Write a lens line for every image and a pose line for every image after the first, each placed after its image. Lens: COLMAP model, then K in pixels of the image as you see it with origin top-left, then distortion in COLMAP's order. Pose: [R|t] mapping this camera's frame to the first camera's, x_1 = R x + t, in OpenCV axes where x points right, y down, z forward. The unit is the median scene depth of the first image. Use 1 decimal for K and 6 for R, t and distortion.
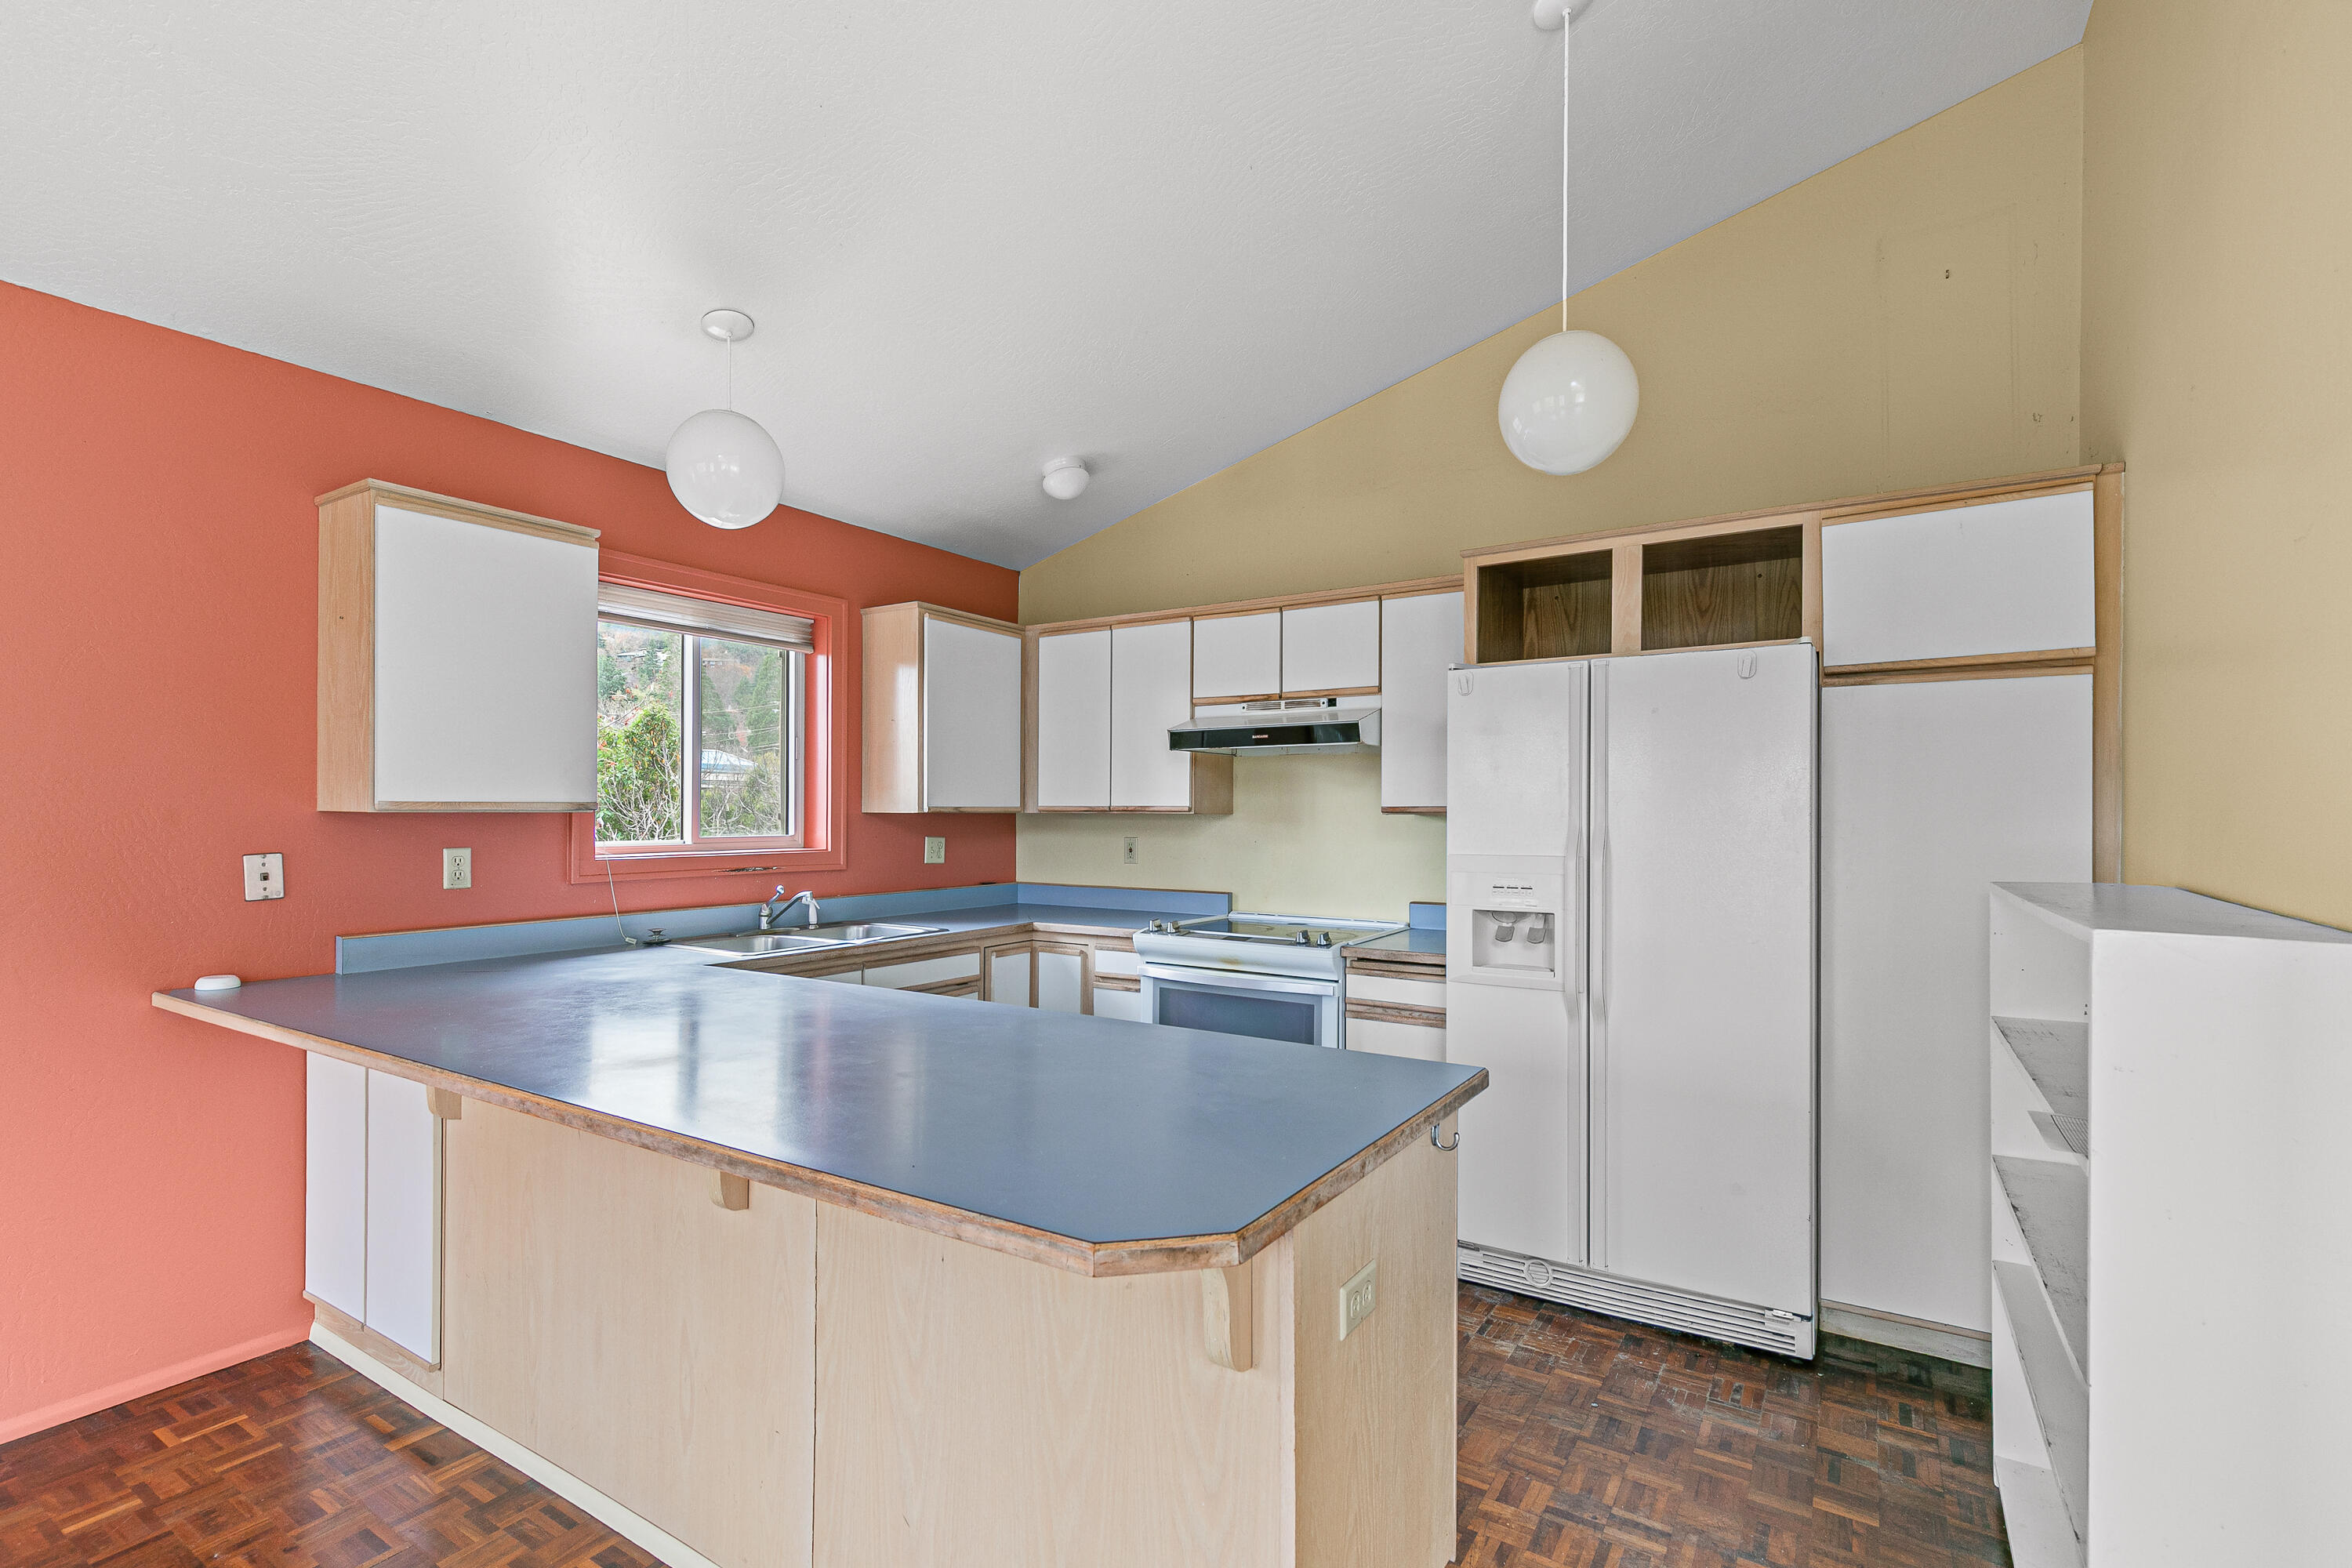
lens RADIAL K [[1073.3, 0, 1180.6], [0, 1073.3, 807.4], [0, 0, 1]] dist [0.014119, -0.001110]
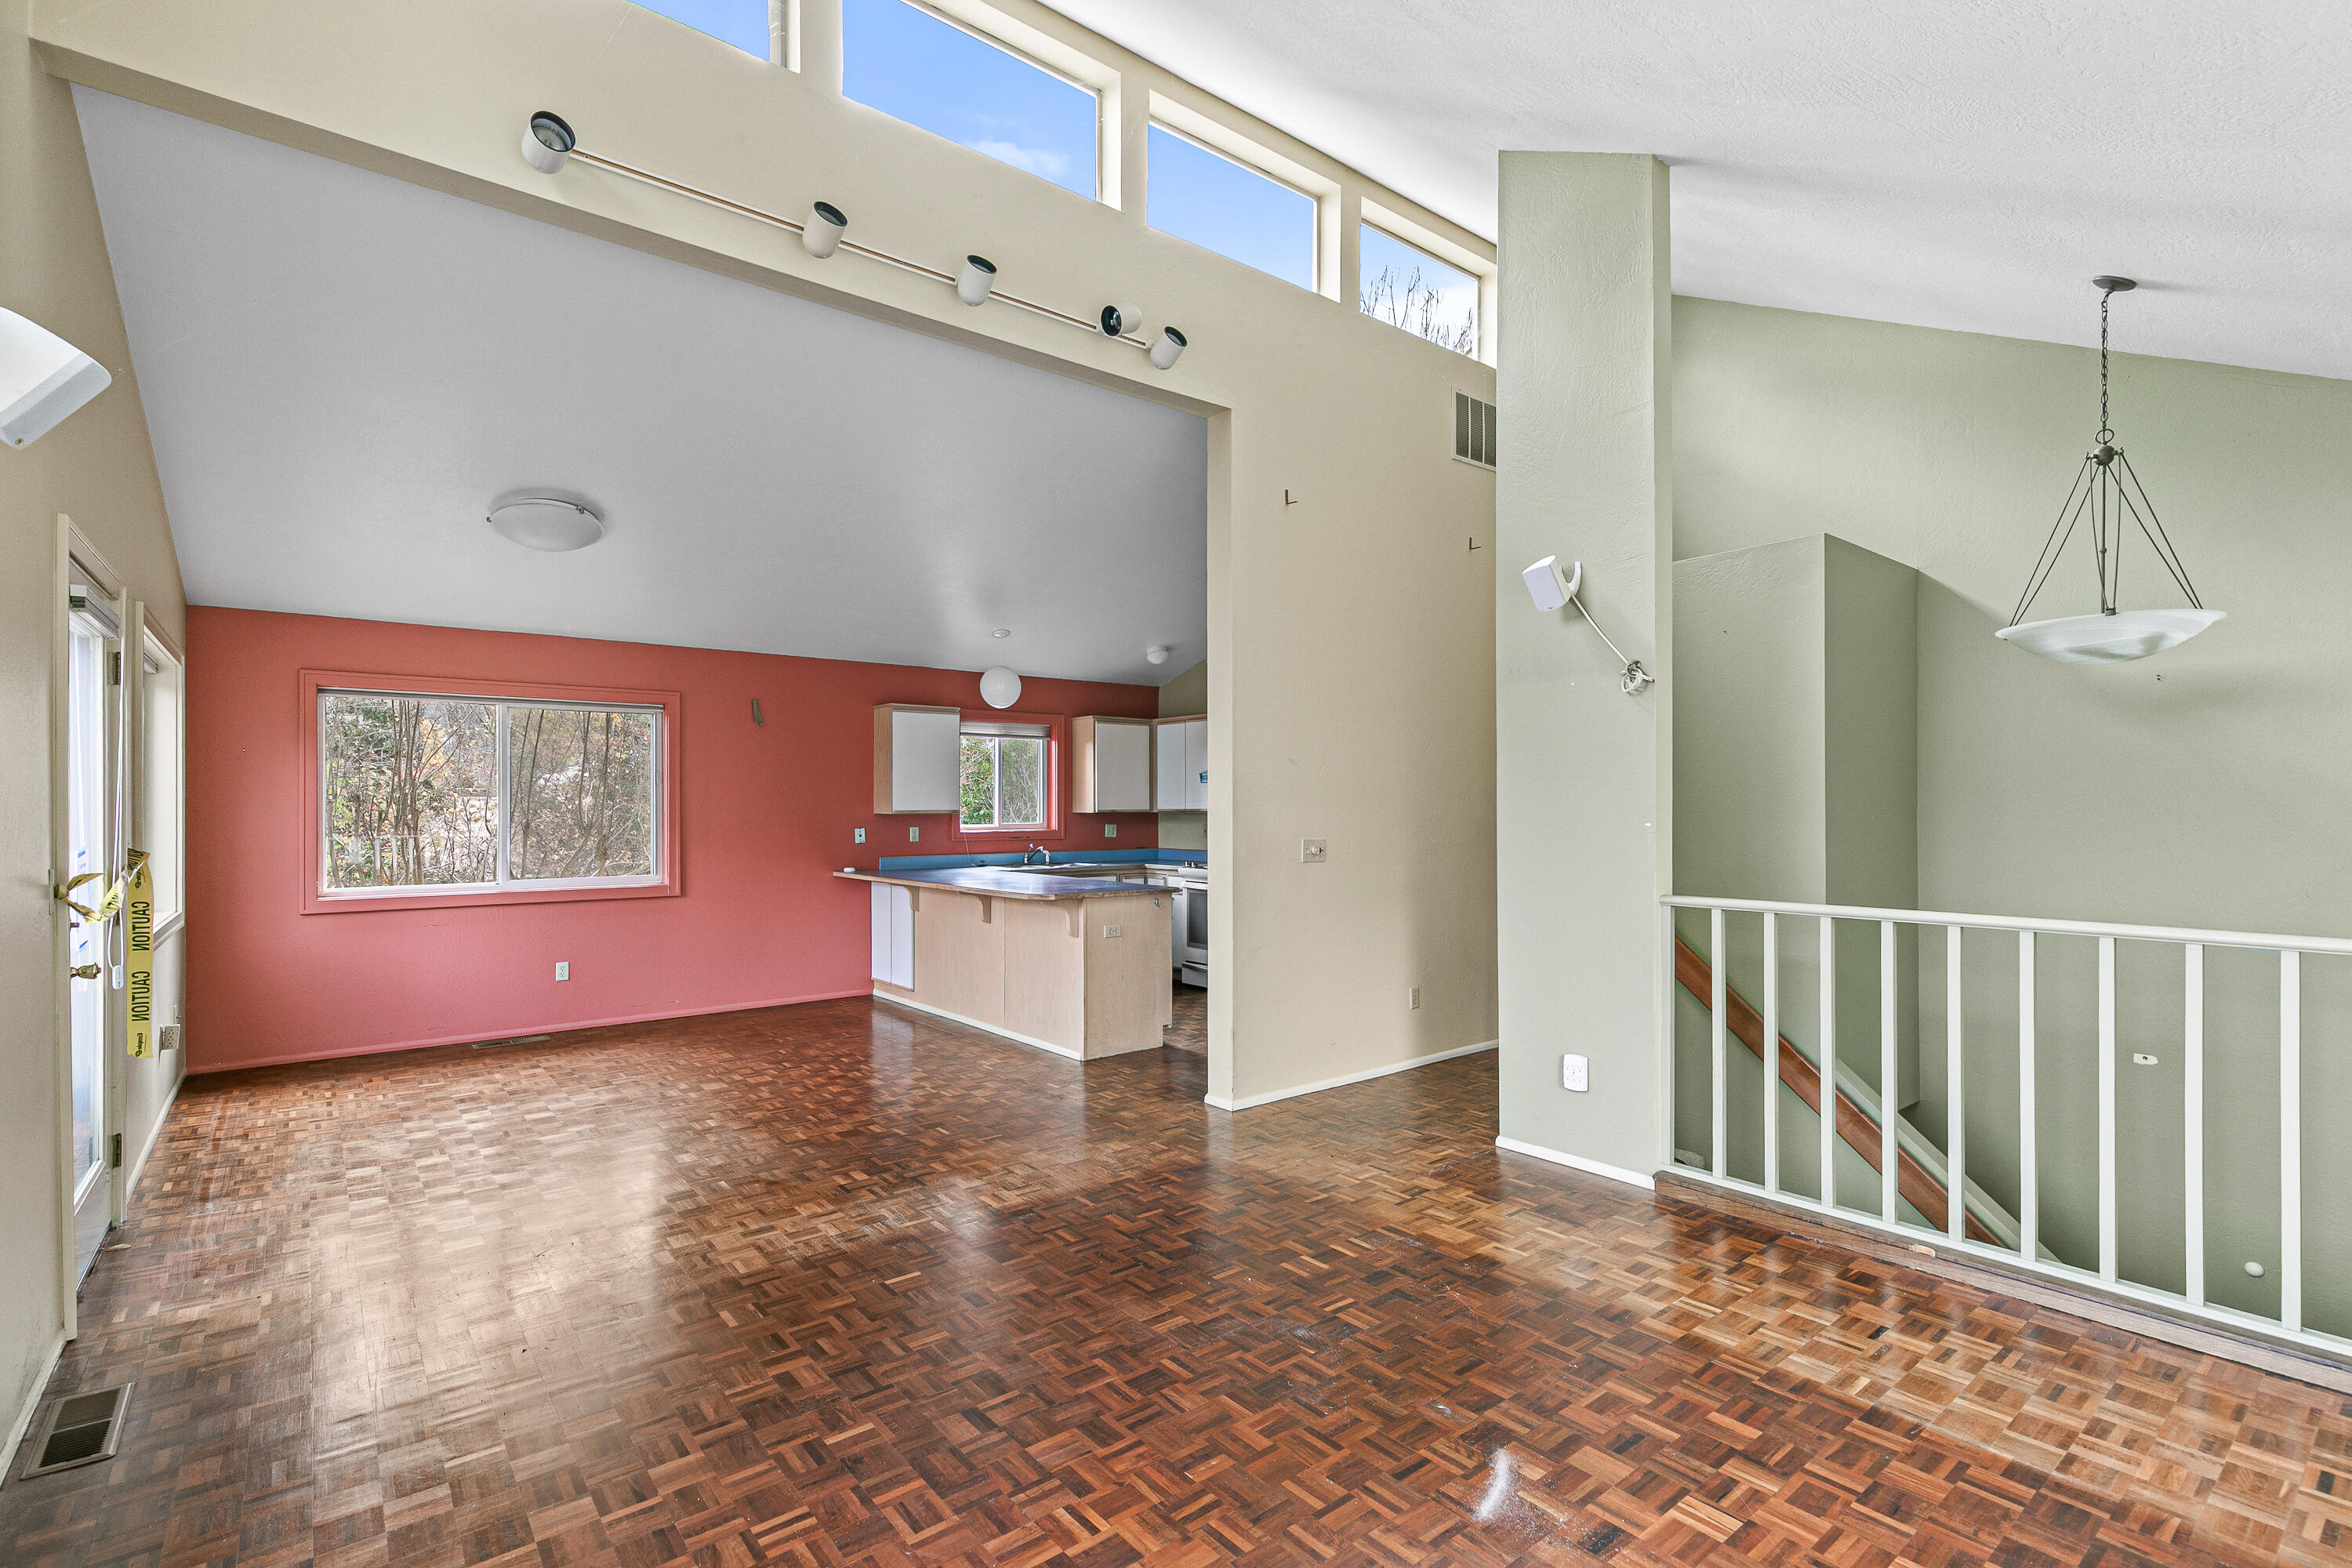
lens RADIAL K [[1073.3, 0, 1180.6], [0, 1073.3, 807.4], [0, 0, 1]] dist [0.014119, -0.001110]
pose [[0.946459, -0.007255, -0.322741, 0.671963], [0.007969, 0.999968, 0.000889, -0.006742], [0.322725, -0.003413, 0.946487, -1.076805]]
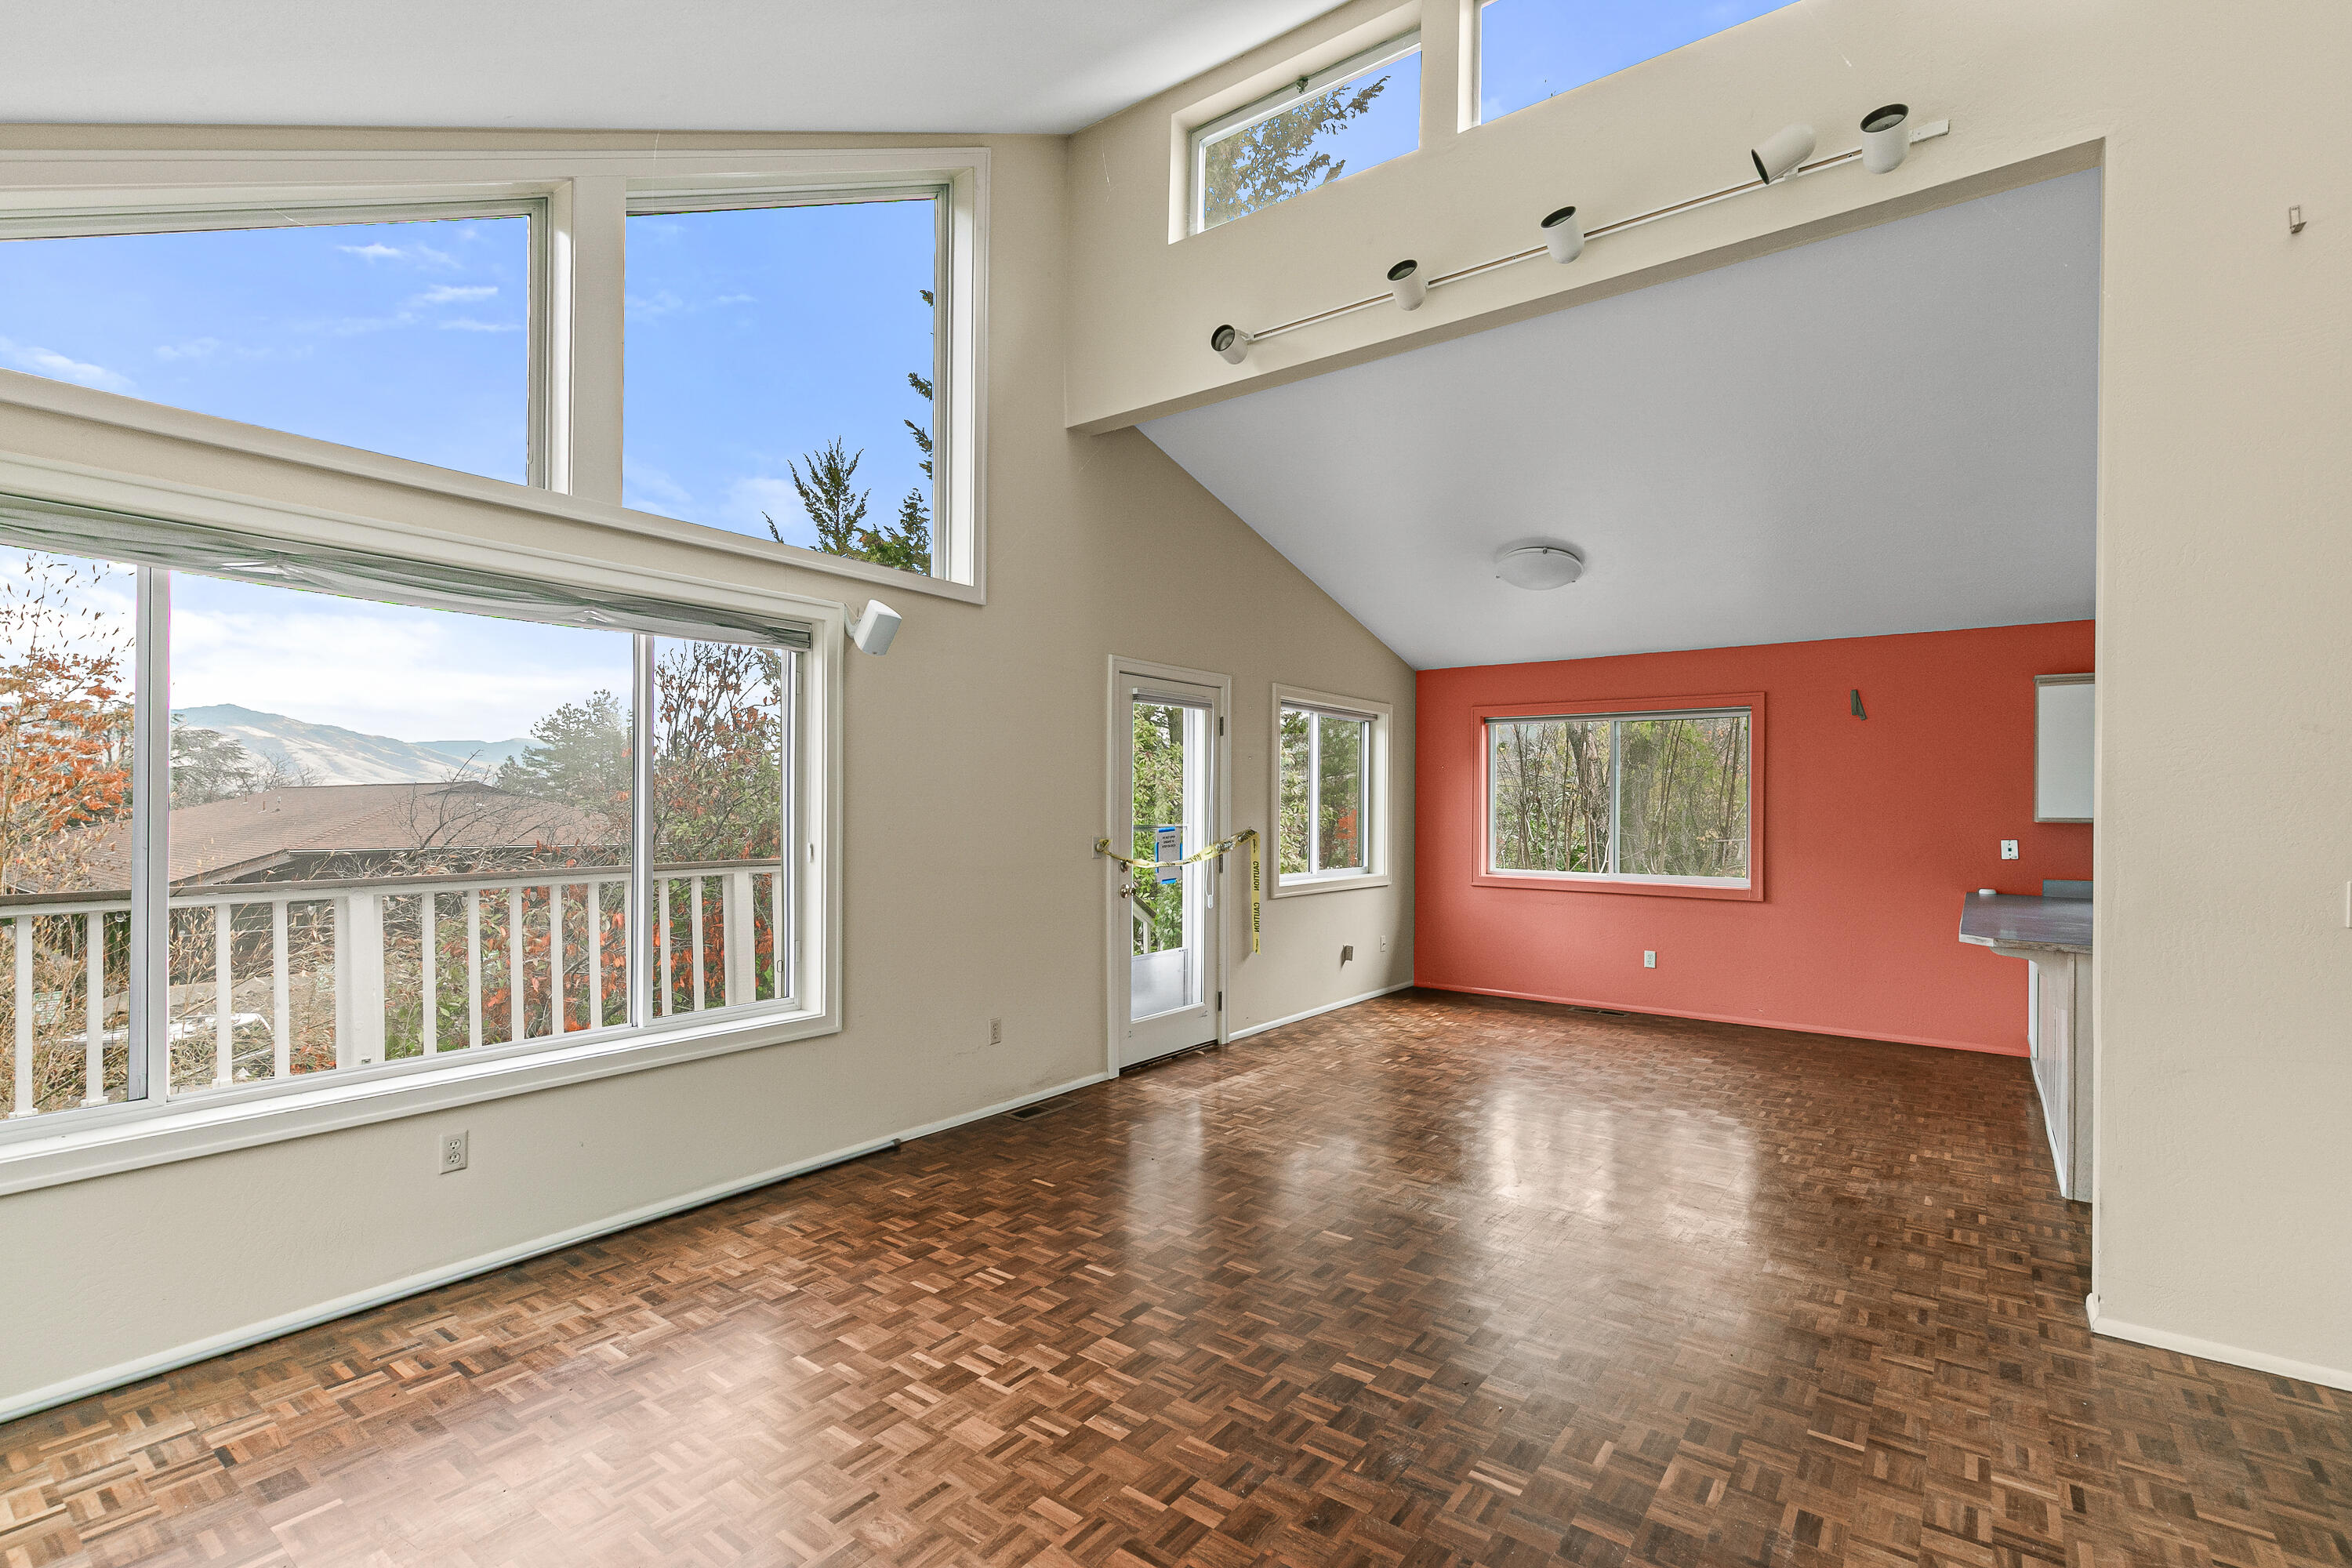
lens RADIAL K [[1073.3, 0, 1180.6], [0, 1073.3, 807.4], [0, 0, 1]] dist [0.014119, -0.001110]
pose [[-0.072617, -0.002240, -0.997357, 1.124690], [-0.007007, 0.999974, -0.001735, -0.007075], [0.997335, 0.006863, -0.072631, -0.425961]]
